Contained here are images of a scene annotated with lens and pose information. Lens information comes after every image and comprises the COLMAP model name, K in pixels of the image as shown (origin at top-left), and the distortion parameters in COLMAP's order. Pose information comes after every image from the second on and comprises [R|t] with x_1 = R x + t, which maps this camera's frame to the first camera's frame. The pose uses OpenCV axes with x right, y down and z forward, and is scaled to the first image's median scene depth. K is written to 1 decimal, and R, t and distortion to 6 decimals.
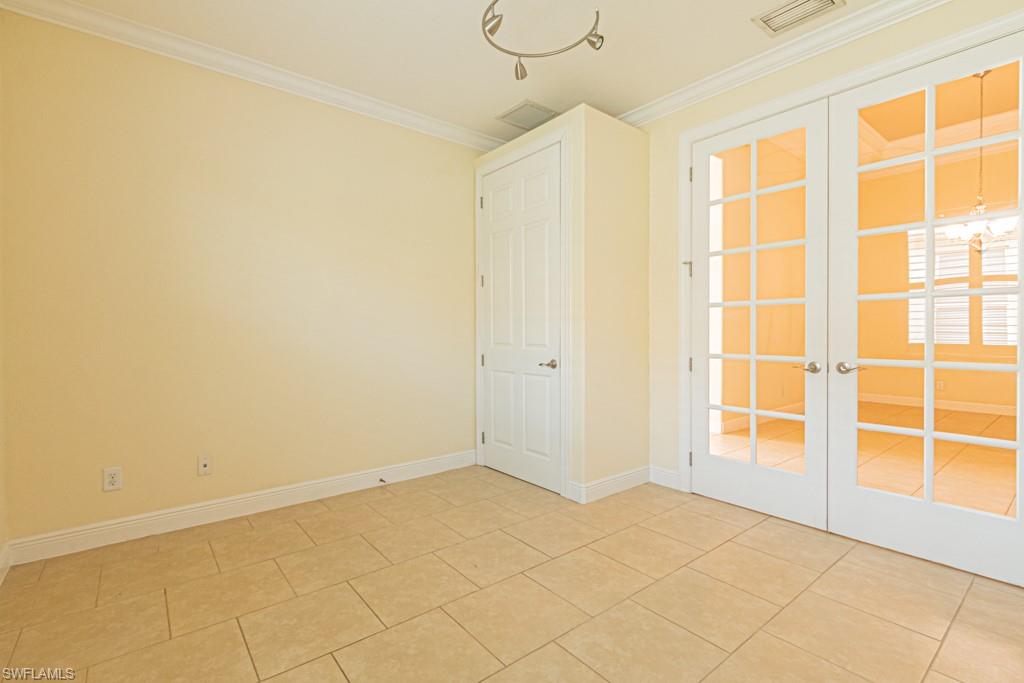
lens RADIAL K [[470.2, 0, 501.1], [0, 470.2, 335.5], [0, 0, 1]] dist [0.003035, -0.000897]
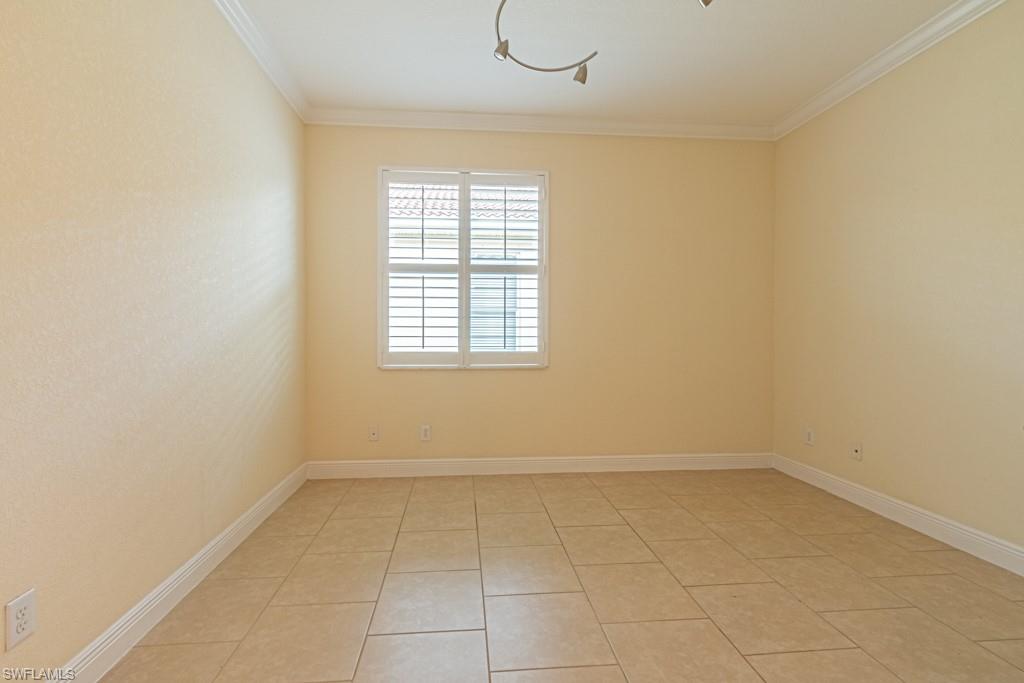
lens RADIAL K [[470.2, 0, 501.1], [0, 470.2, 335.5], [0, 0, 1]] dist [0.003035, -0.000897]
pose [[-0.552163, 0.014288, -0.833614, 0.875387], [-0.001049, 0.999840, 0.017832, -0.016862], [0.833736, 0.010720, -0.552060, 1.061507]]
